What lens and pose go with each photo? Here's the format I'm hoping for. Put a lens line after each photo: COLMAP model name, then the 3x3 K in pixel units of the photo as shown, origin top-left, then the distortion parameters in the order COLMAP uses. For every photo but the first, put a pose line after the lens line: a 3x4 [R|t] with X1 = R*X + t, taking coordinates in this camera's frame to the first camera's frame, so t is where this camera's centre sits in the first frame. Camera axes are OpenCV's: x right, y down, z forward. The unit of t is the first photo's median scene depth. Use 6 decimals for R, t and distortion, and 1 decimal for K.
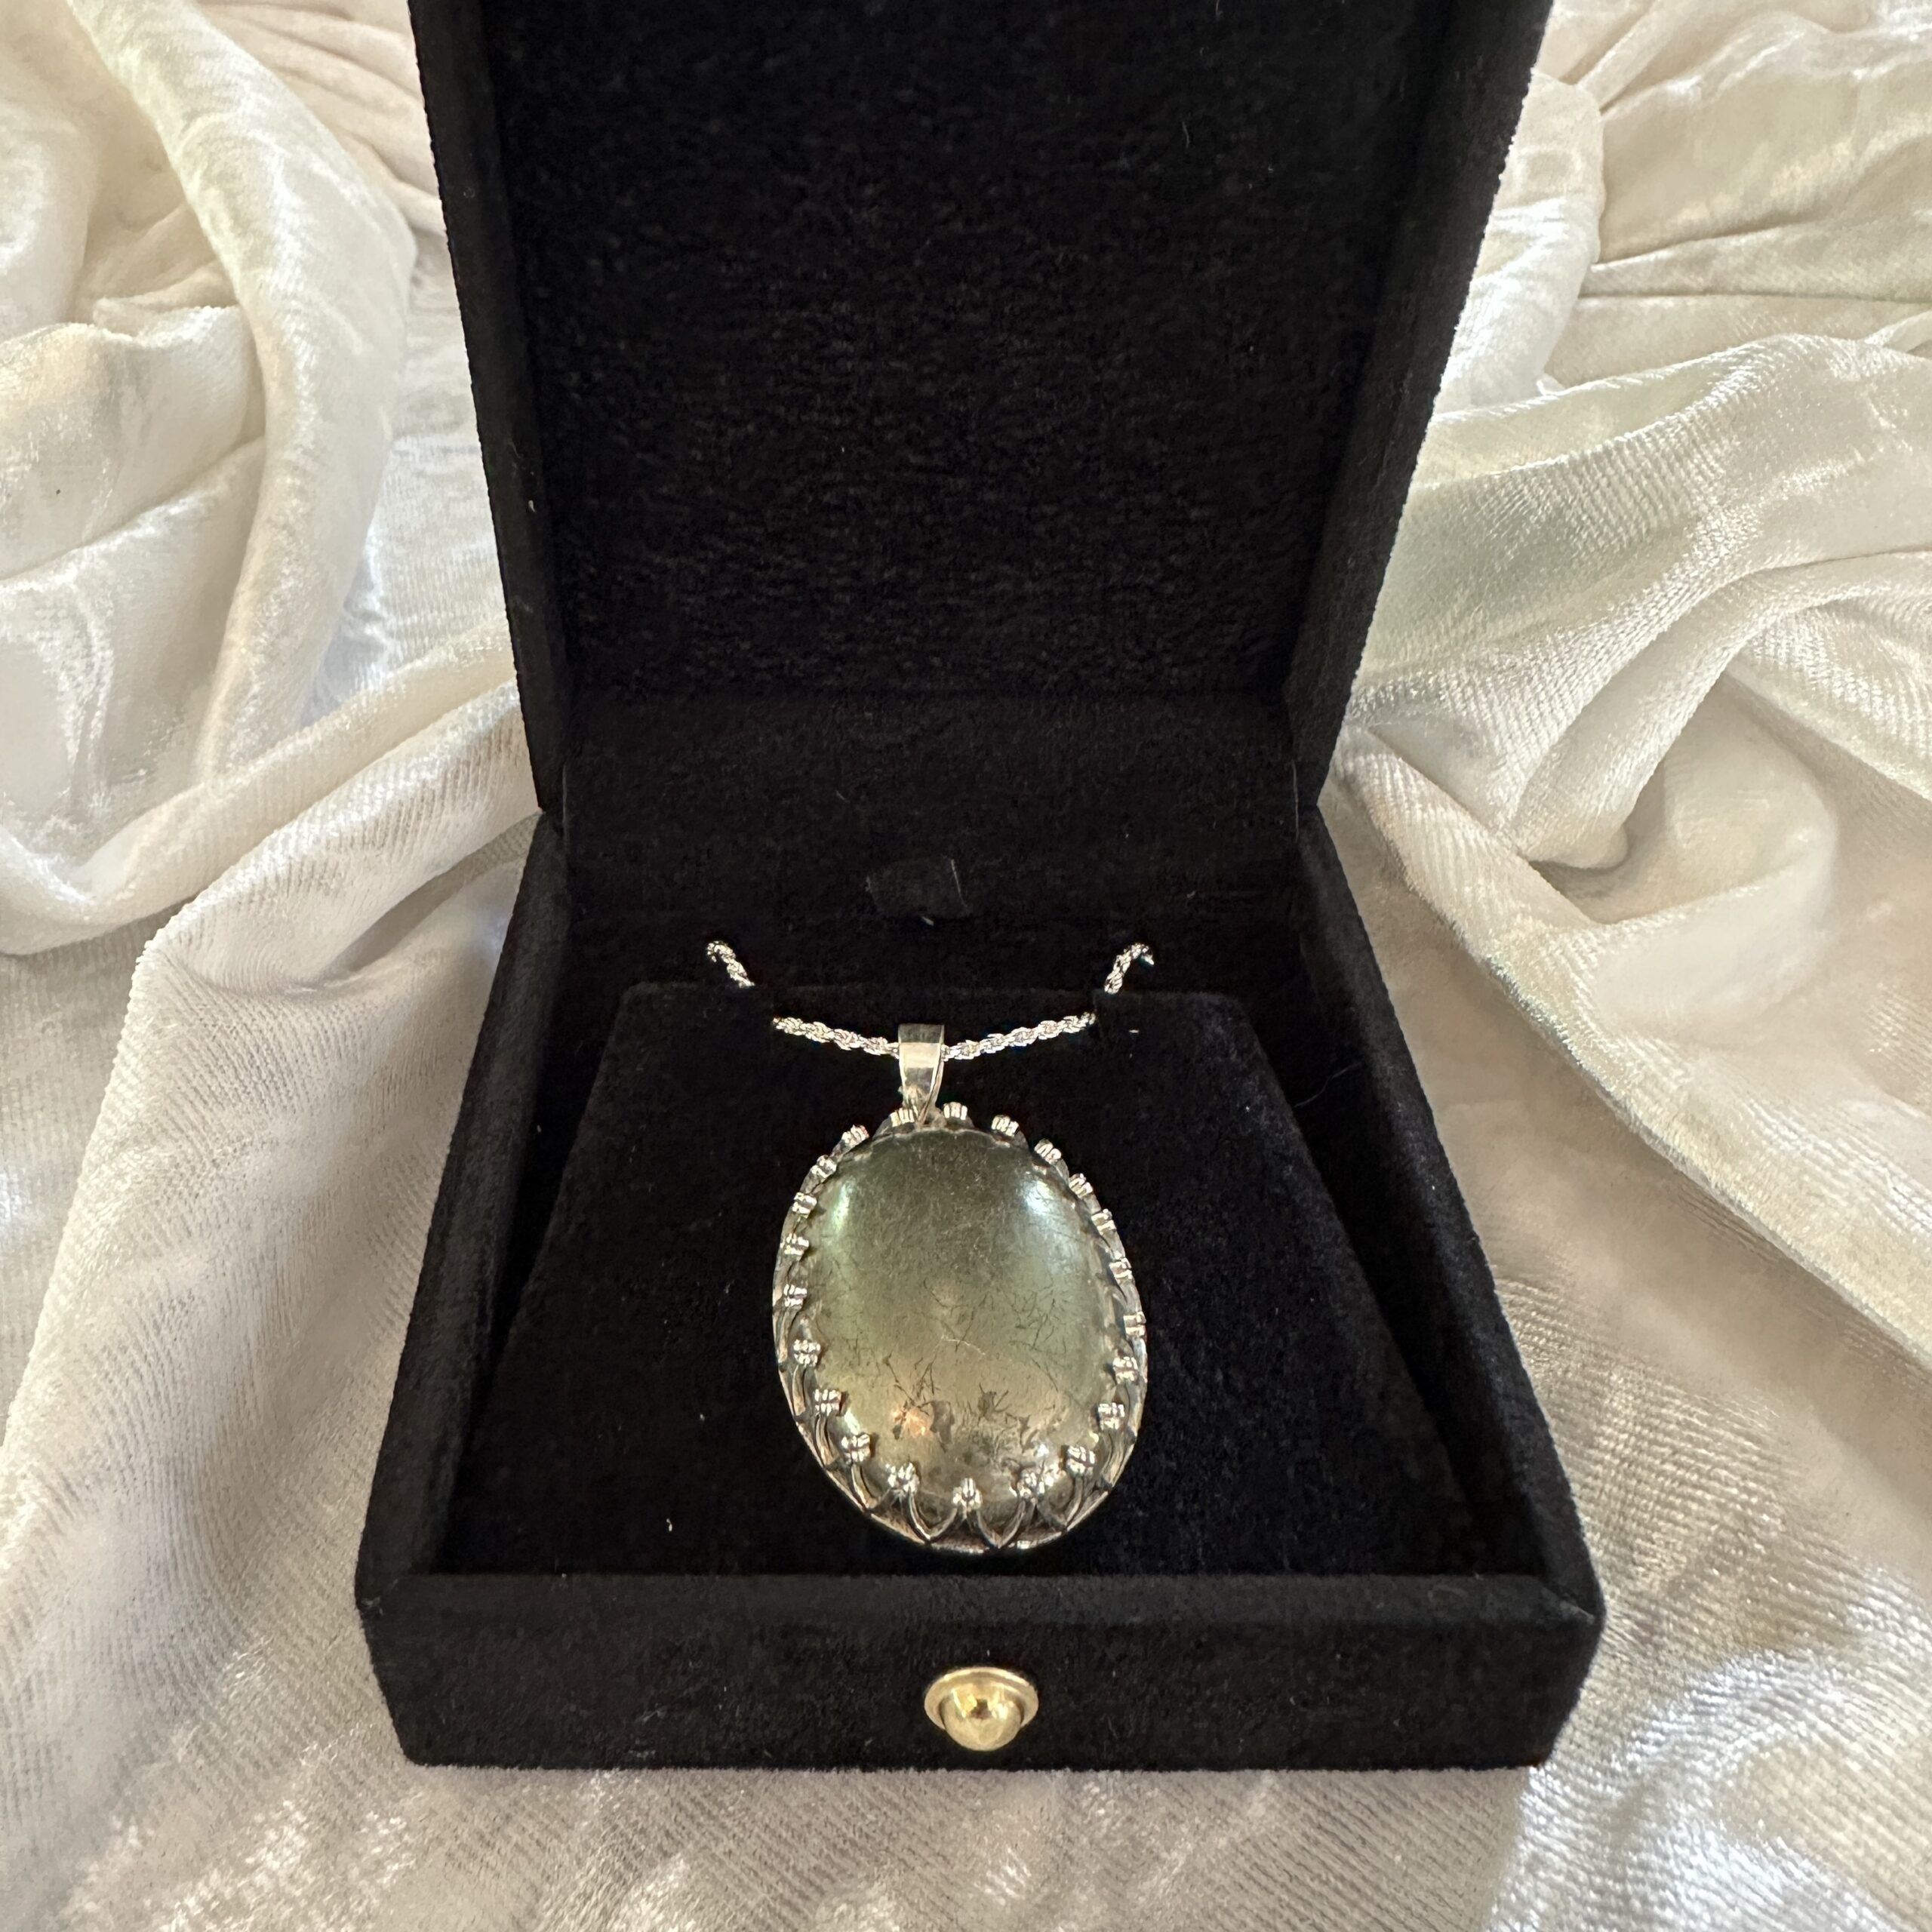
lens RADIAL K [[2105.4, 0, 961.9], [0, 2105.4, 965.7], [0, 0, 1]] dist [0.028777, 0.000000]
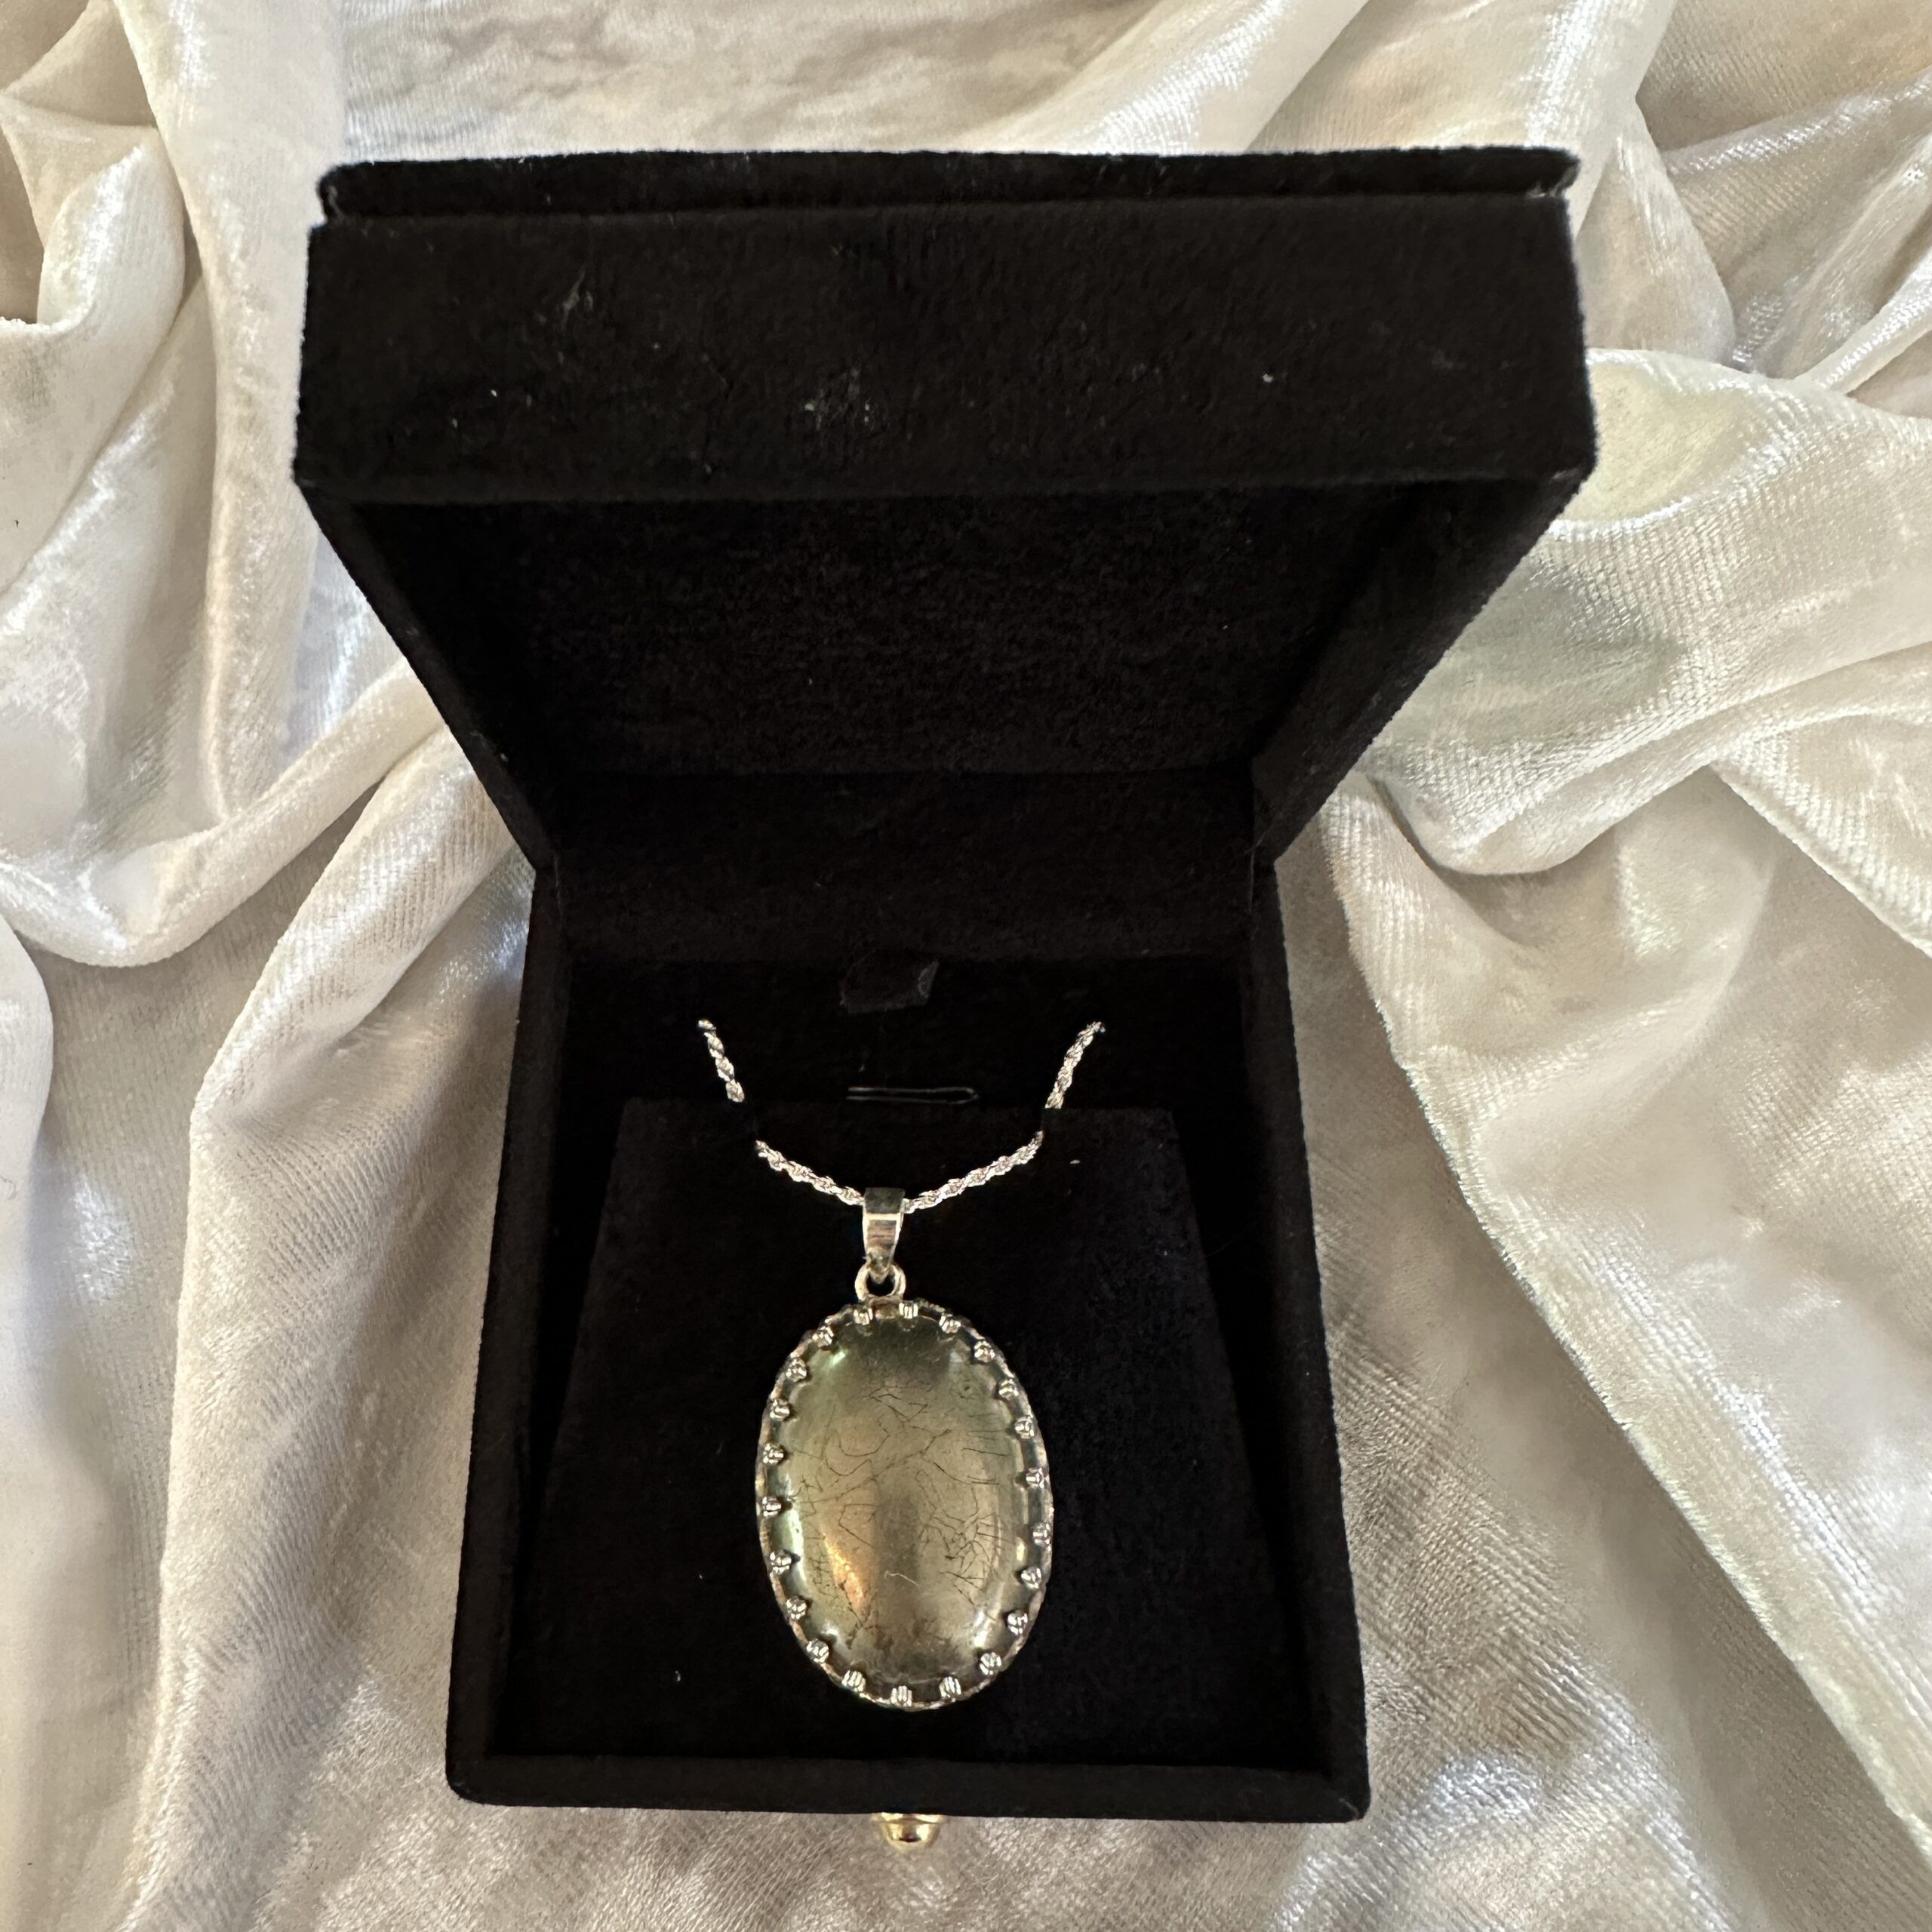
lens RADIAL K [[2105.4, 0, 968.2], [0, 2105.4, 966.1], [0, 0, 1]] dist [0.028777, 0.000000]
pose [[0.999365, 0.033810, -0.011239, 0.035792], [-0.023453, 0.861700, 0.506876, -0.668066], [0.026822, -0.506291, 0.861946, 0.079602]]
